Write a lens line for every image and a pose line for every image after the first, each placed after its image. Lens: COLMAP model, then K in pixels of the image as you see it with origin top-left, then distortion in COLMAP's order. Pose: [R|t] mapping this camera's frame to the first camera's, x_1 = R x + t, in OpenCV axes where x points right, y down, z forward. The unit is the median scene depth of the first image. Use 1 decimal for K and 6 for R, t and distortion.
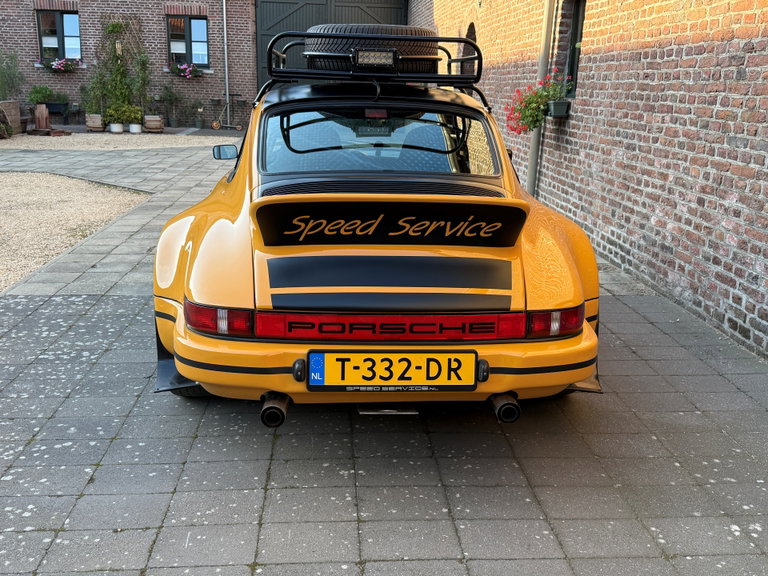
lens RADIAL K [[759.1, 0, 376.8], [0, 759.1, 284.5], [0, 0, 1]] dist [0.029383, 0.000000]
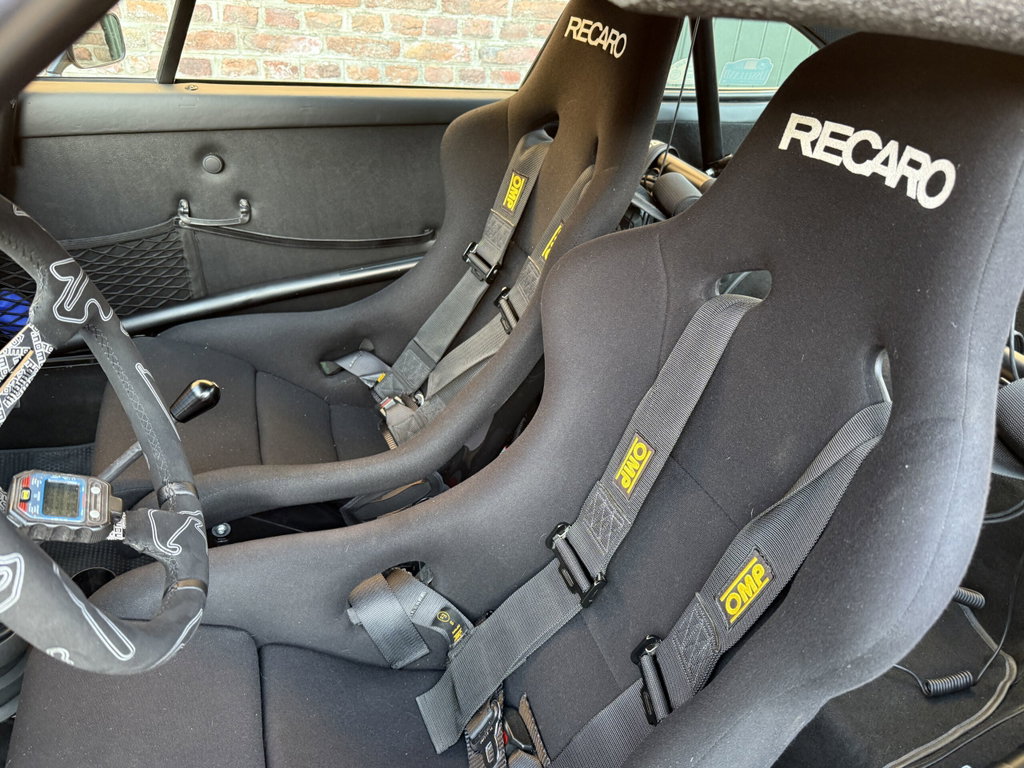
lens RADIAL K [[785.7, 0, 511.1], [0, 785.7, 384.8], [0, 0, 1]] dist [0.003288, -0.012444]
pose [[-0.269527, -0.530008, 0.804019, -0.208266], [0.158923, 0.798988, 0.579967, -0.239704], [-0.949789, 0.284093, -0.131118, 1.038097]]
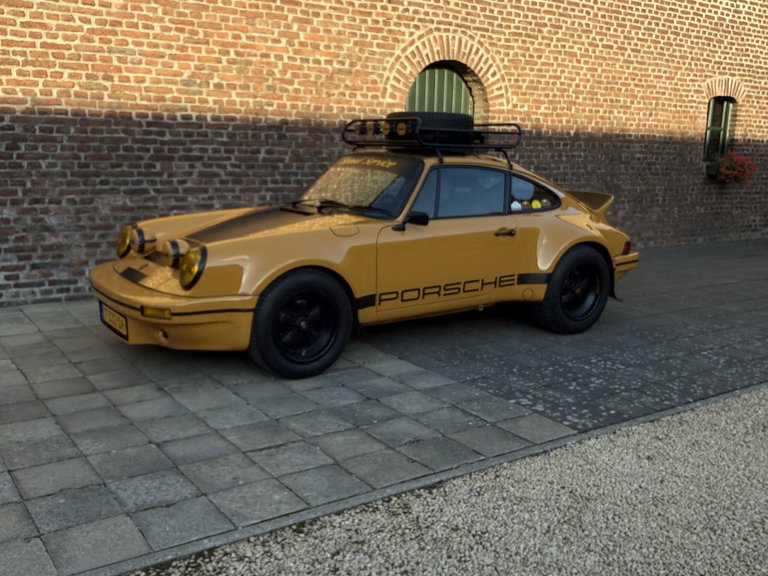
lens RADIAL K [[775.8, 0, 380.4], [0, 775.8, 286.6], [0, 0, 1]] dist [0.020398, 0.000000]
pose [[-0.518058, -0.184688, 0.835168, -1.204178], [0.187417, 0.928173, 0.321510, -0.493269], [-0.834560, 0.323086, -0.446235, 1.746575]]
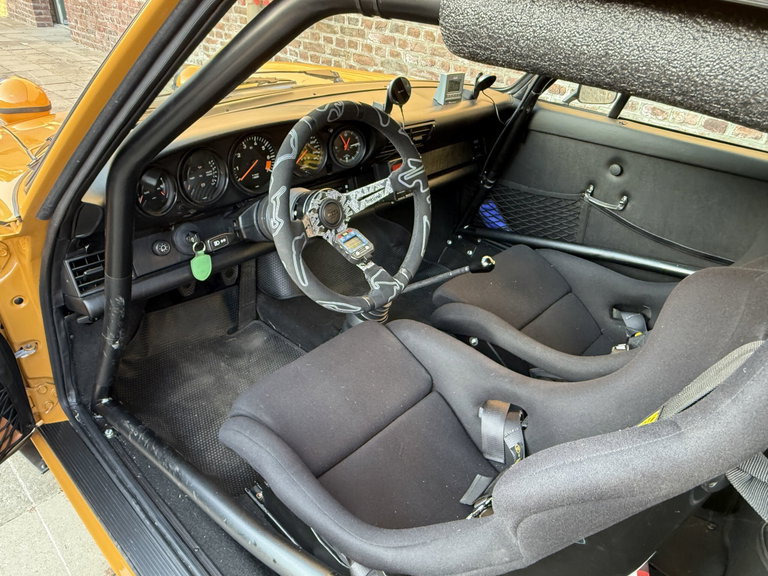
lens RADIAL K [[521.9, 0, 380.7], [0, 521.9, 291.8], [0, 0, 1]] dist [0.013454, 0.004850]
pose [[0.714523, -0.344080, 0.609152, -0.222730], [0.117956, 0.917484, 0.379882, -0.220546], [-0.689596, -0.199581, 0.696150, 0.930459]]
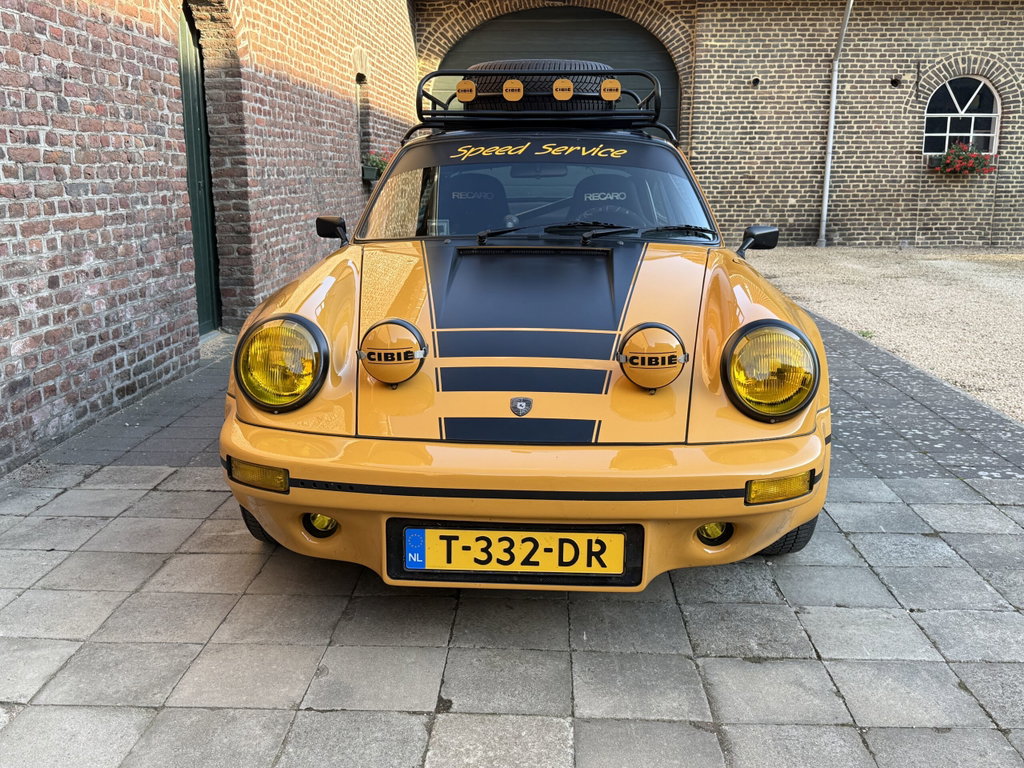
lens RADIAL K [[1034.4, 0, 519.2], [0, 1034.4, 366.7], [0, 0, 1]] dist [0.020398, 0.000000]
pose [[-0.995582, -0.042006, 0.083978, -0.090169], [-0.001281, 0.900347, 0.435170, -0.505180], [-0.093889, 0.433140, -0.896423, 2.062252]]
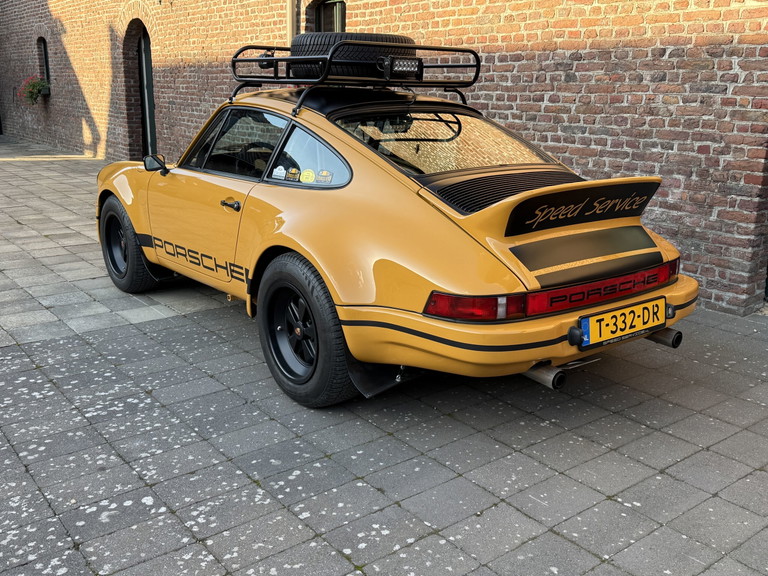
lens RADIAL K [[759.1, 0, 376.3], [0, 759.1, 294.1], [0, 0, 1]] dist [0.029383, 0.000000]
pose [[0.829035, -0.158165, 0.536362, -0.563043], [0.148948, 0.986973, 0.060820, -0.039292], [-0.538994, 0.029469, 0.841794, 0.098572]]
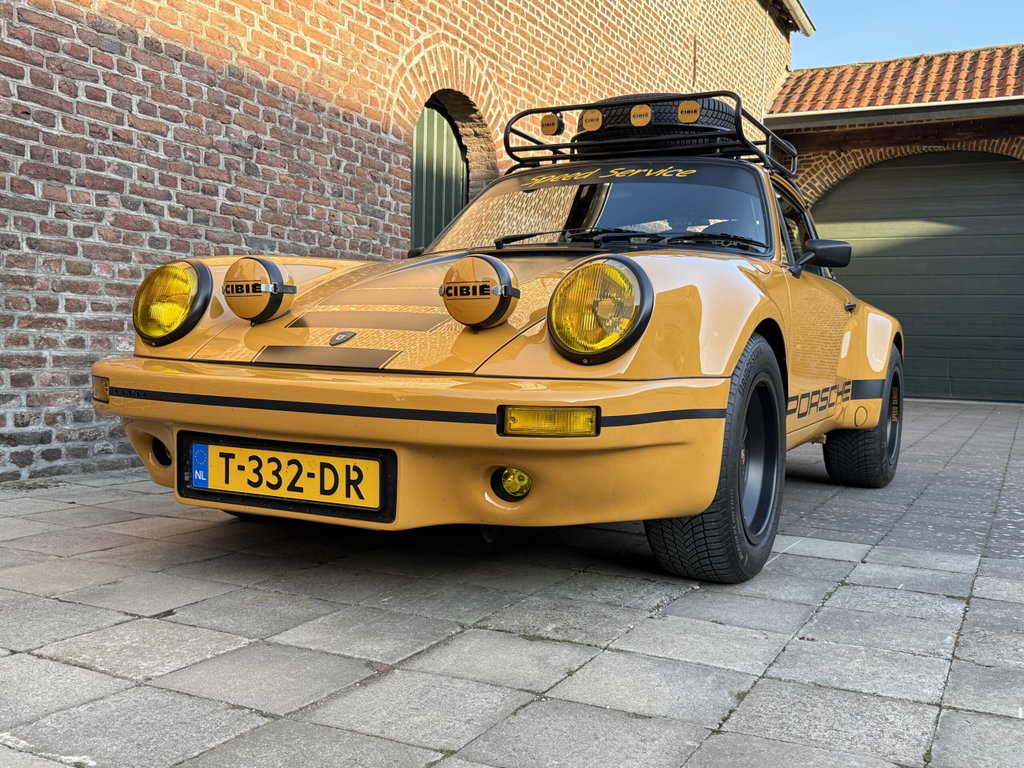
lens RADIAL K [[1034.4, 0, 528.6], [0, 1034.4, 390.9], [0, 0, 1]] dist [0.020398, 0.000000]
pose [[-0.870969, -0.065680, 0.486928, -0.426992], [0.079749, 0.958986, 0.272003, -0.336150], [-0.484823, 0.275738, -0.830009, 1.963129]]
